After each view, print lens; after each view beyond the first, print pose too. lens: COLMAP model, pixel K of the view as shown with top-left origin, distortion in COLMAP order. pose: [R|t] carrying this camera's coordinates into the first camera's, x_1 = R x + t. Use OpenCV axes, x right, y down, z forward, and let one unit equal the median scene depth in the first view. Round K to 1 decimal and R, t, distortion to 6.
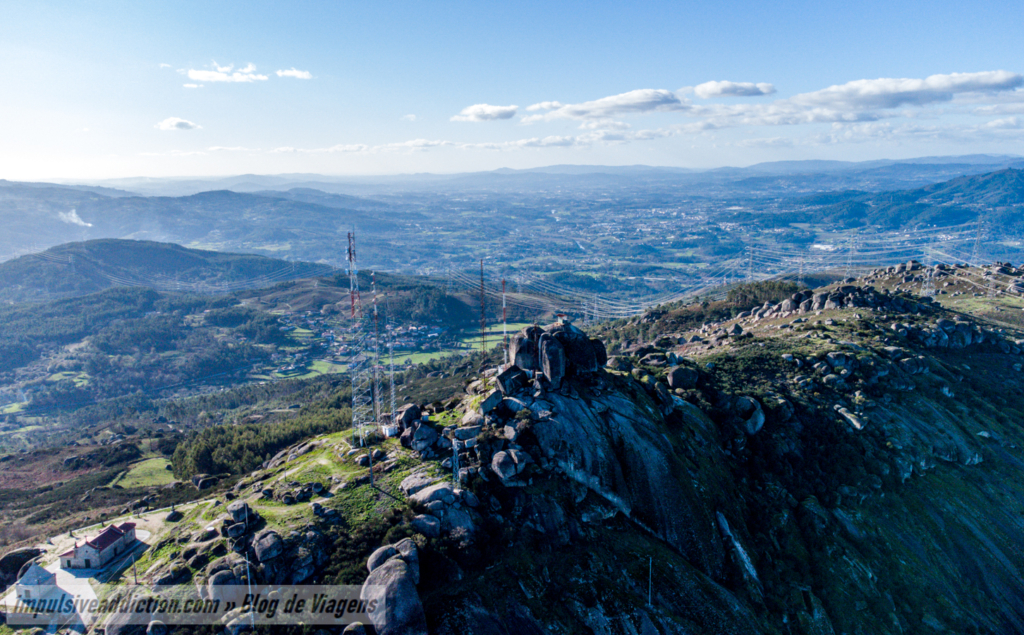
lens RADIAL K [[829.6, 0, 512.6], [0, 829.6, 319.7], [0, 0, 1]] dist [0.054307, 0.003406]
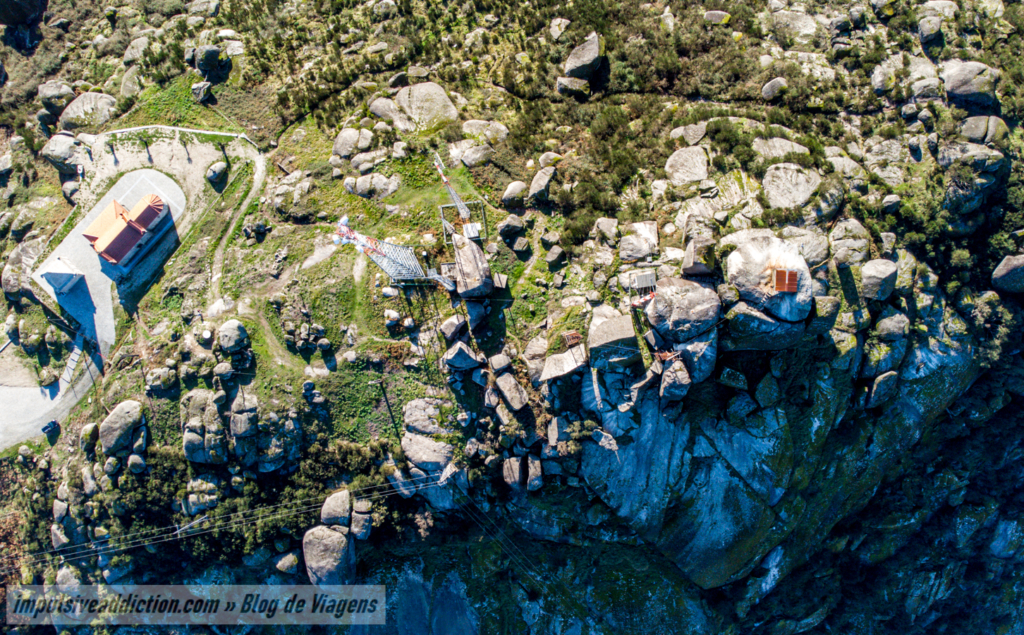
lens RADIAL K [[829.6, 0, 513.1], [0, 829.6, 317.5], [0, 0, 1]] dist [0.054307, 0.003406]
pose [[0.838749, 0.543991, -0.023933, -0.006628], [-0.101351, 0.199149, 0.974714, -0.054931], [0.535002, -0.815115, 0.222170, 0.084027]]
